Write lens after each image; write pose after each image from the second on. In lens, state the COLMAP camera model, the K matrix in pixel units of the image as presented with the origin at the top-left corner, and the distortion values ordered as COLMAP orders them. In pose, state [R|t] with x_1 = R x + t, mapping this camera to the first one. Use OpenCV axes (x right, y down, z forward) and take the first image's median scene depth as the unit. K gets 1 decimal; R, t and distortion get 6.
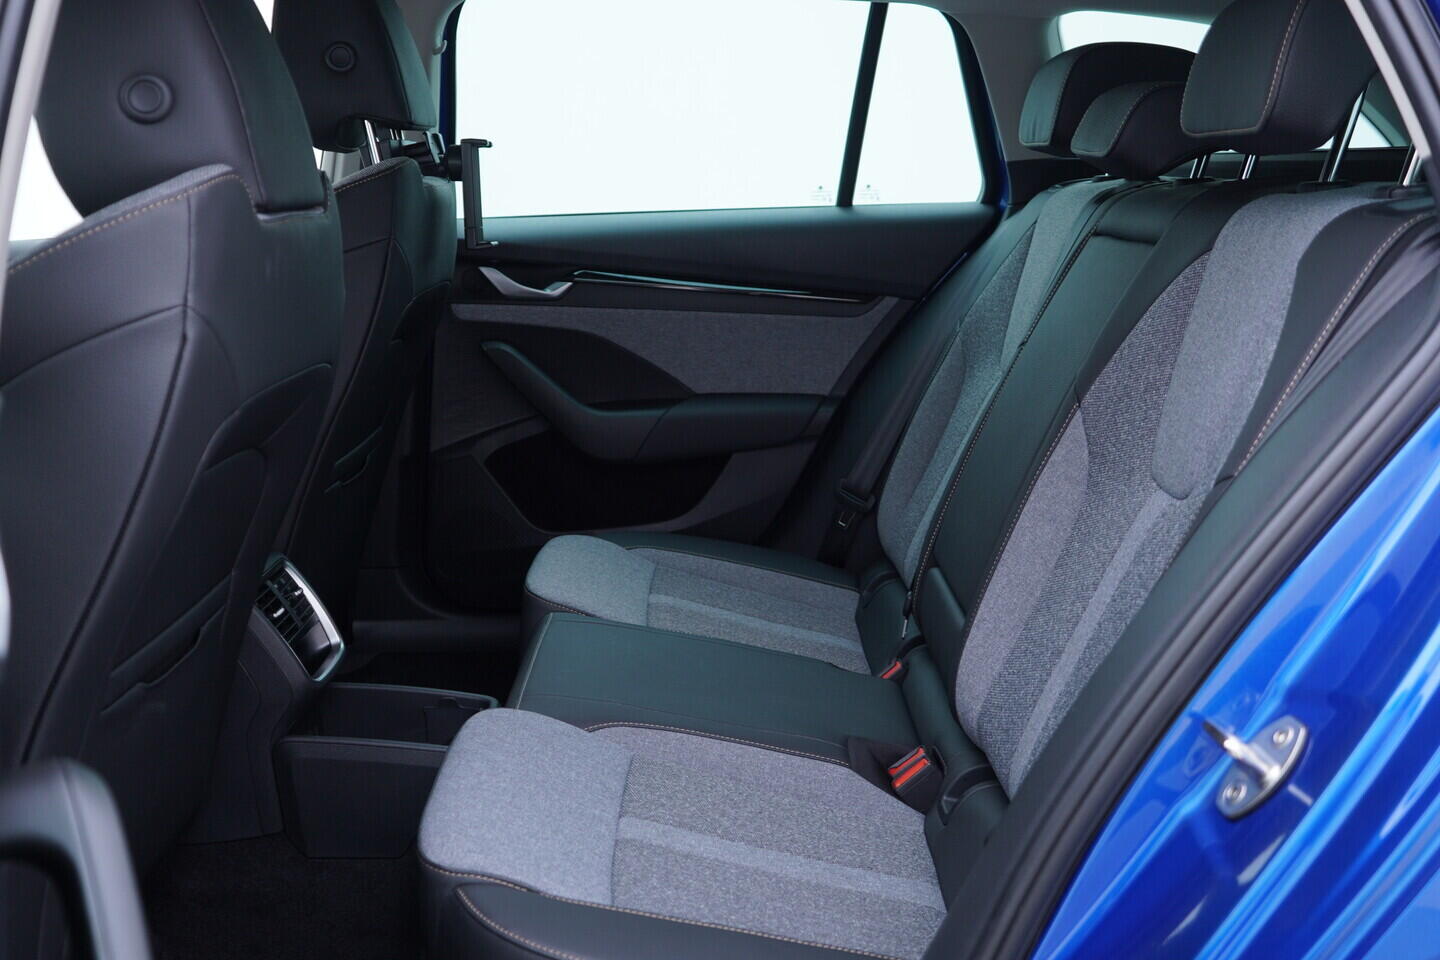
lens RADIAL K [[1488.7, 0, 722.1], [0, 1488.7, 479.9], [0, 0, 1]] dist [0.010836, 0.000000]
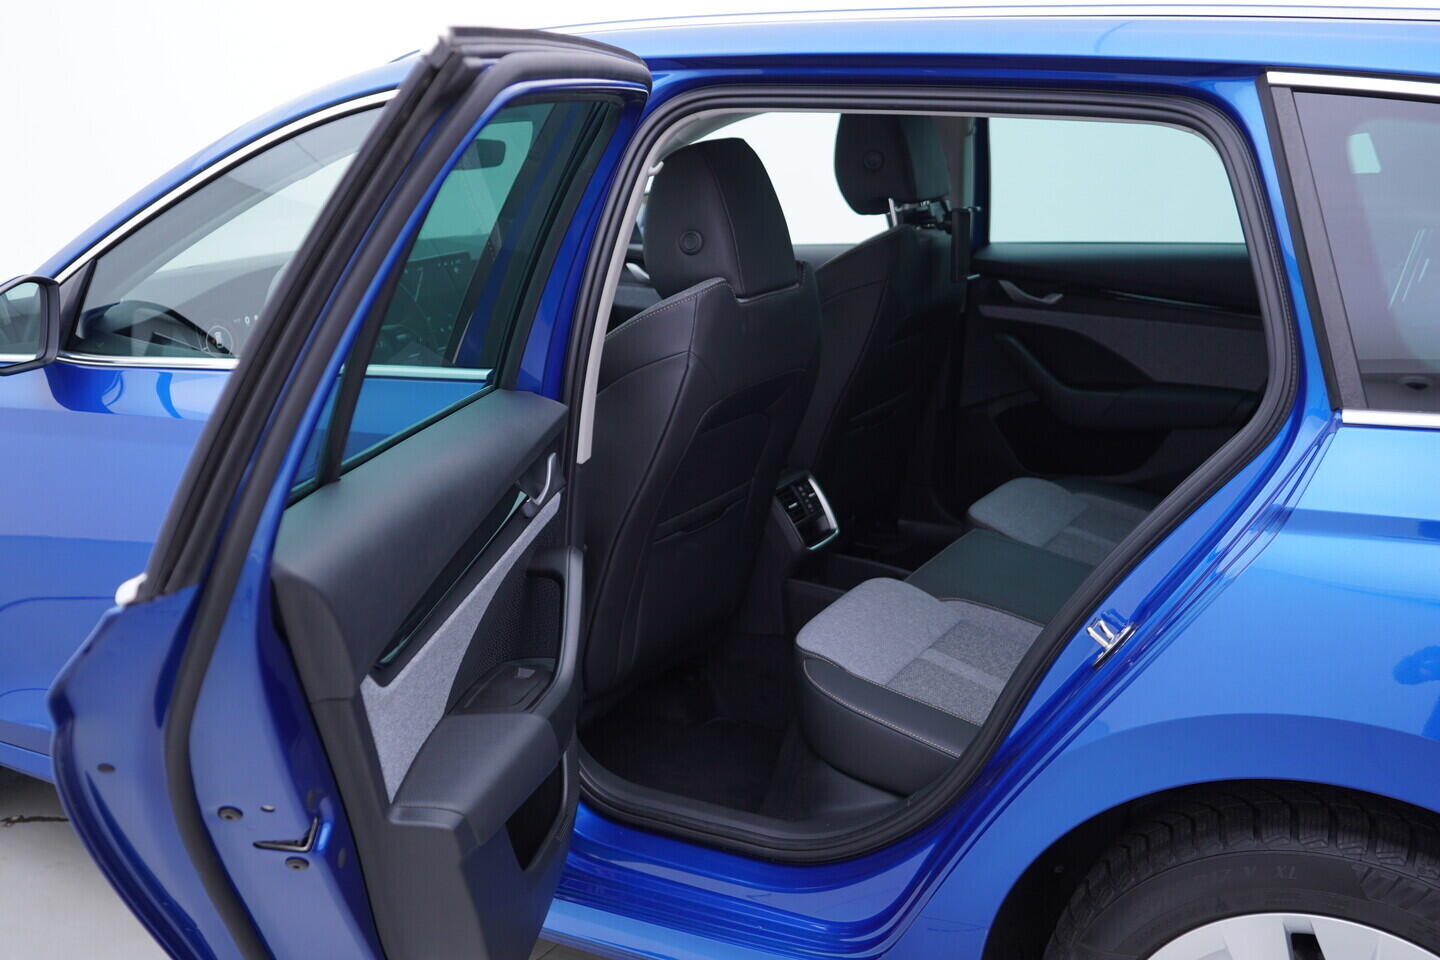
lens RADIAL K [[1488.7, 0, 719.0], [0, 1488.7, 480.0], [0, 0, 1]] dist [0.010836, 0.000000]
pose [[0.863062, 0.116080, -0.491578, 0.422568], [-0.084851, 0.992723, 0.085446, -0.070702], [0.497919, -0.032034, 0.866632, -0.461639]]
